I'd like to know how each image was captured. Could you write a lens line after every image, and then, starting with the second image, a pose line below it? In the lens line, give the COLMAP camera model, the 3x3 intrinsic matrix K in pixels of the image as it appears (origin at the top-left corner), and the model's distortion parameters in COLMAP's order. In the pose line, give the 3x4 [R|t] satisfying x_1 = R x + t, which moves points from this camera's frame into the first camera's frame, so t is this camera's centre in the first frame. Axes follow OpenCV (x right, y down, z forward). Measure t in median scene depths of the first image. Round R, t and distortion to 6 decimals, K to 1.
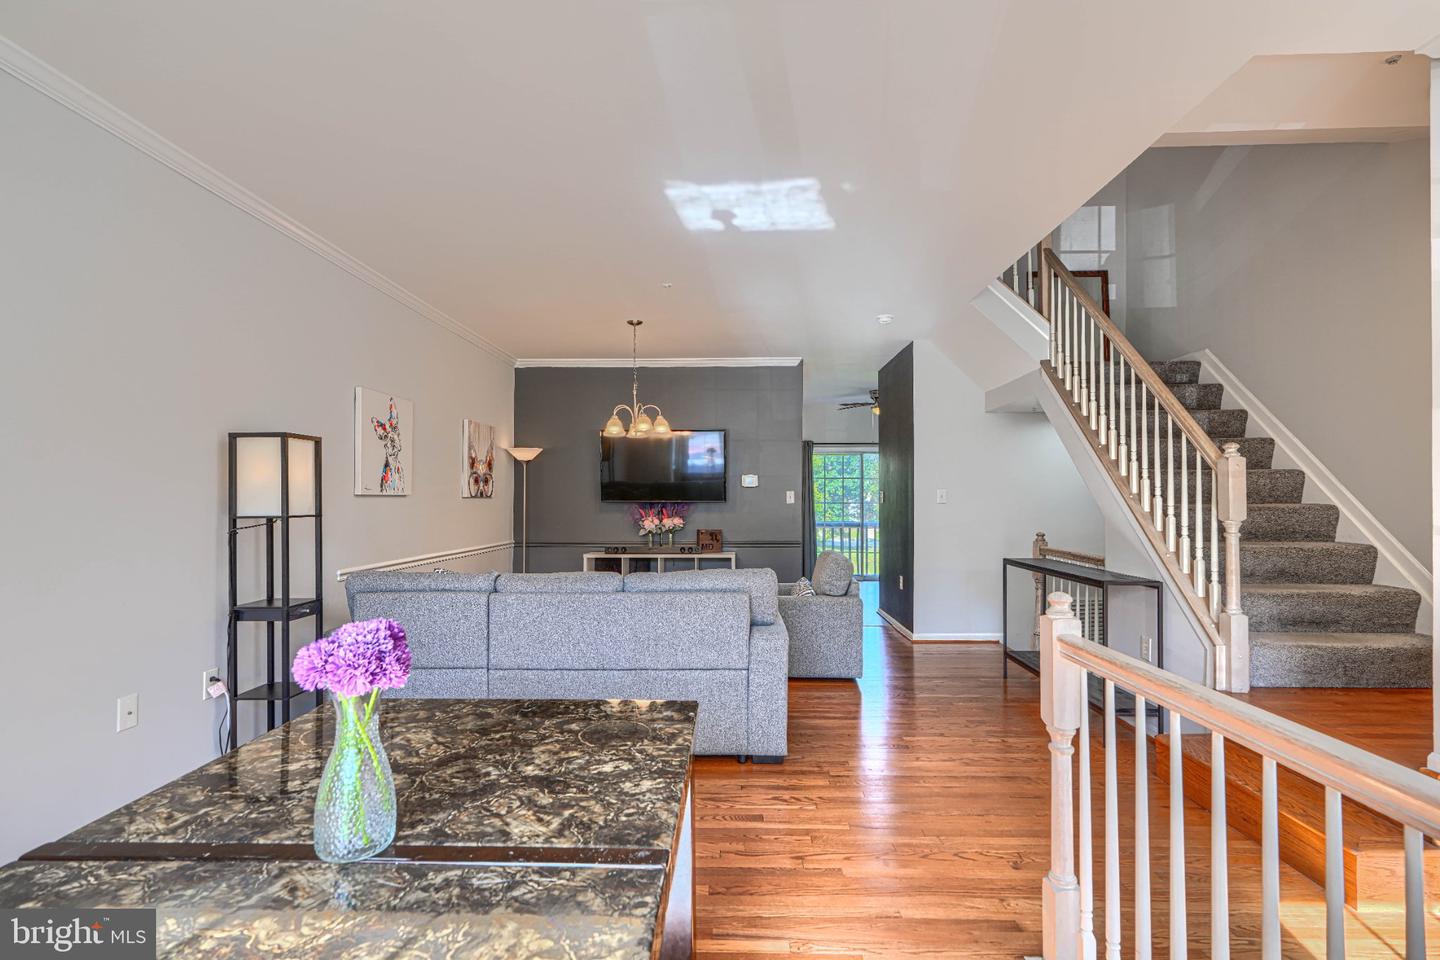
lens RADIAL K [[679.9, 0, 714.9], [0, 679.9, 487.5], [0, 0, 1]] dist [0.001336, 0.000218]
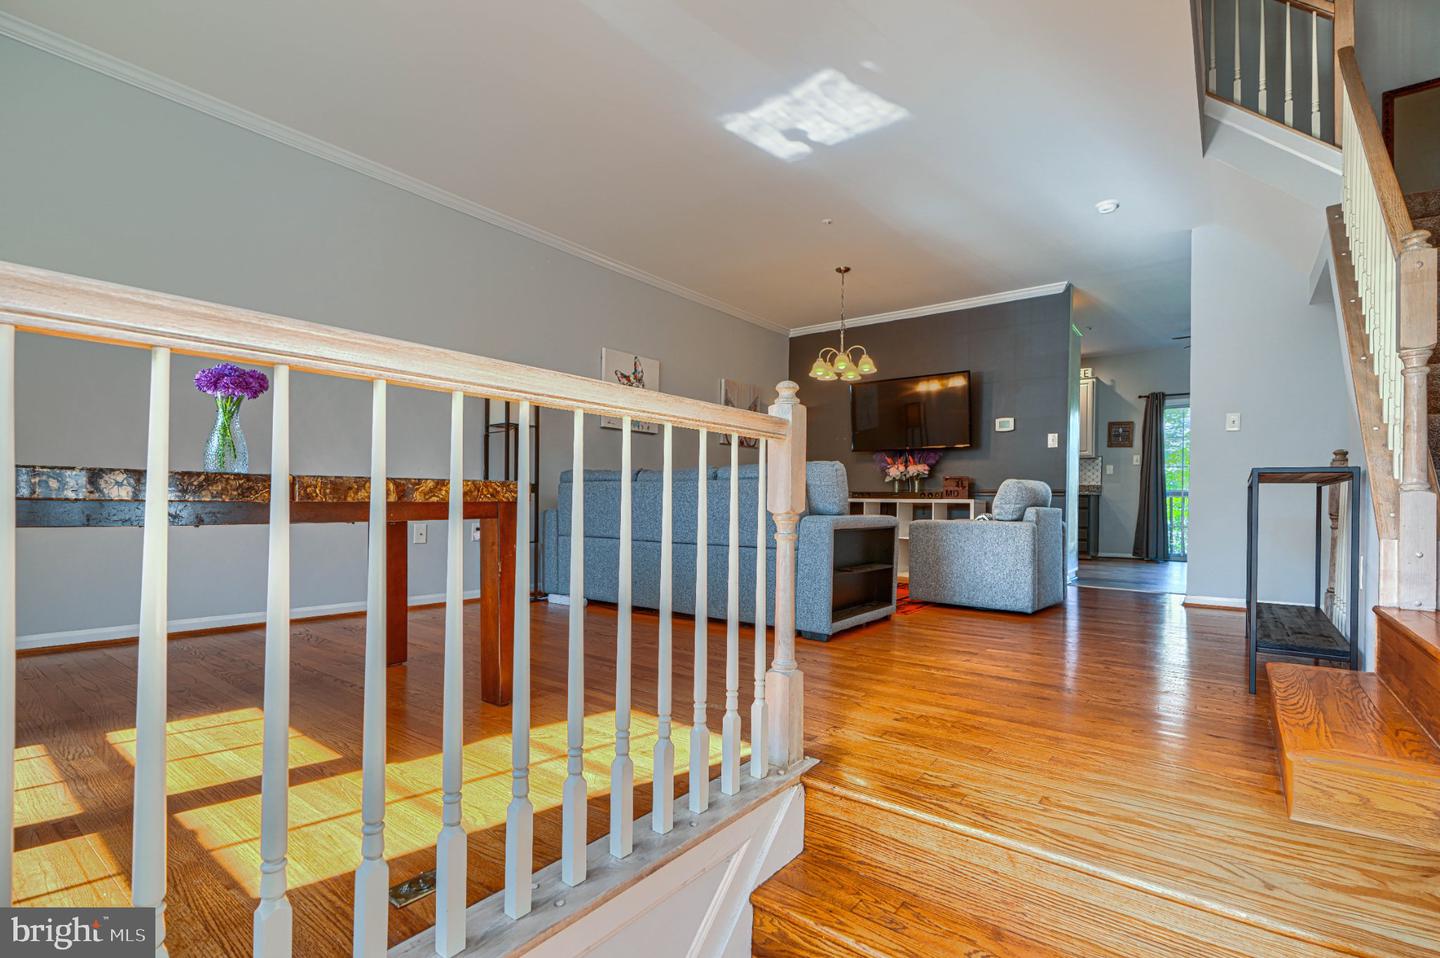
lens RADIAL K [[654.3, 0, 709.2], [0, 654.3, 500.4], [0, 0, 1]] dist [0.000947, 0.001637]
pose [[0.809386, 0.017458, -0.587018, 0.366055], [-0.005995, 0.999752, 0.021467, 0.111470], [0.587247, -0.013855, 0.809289, 0.048420]]
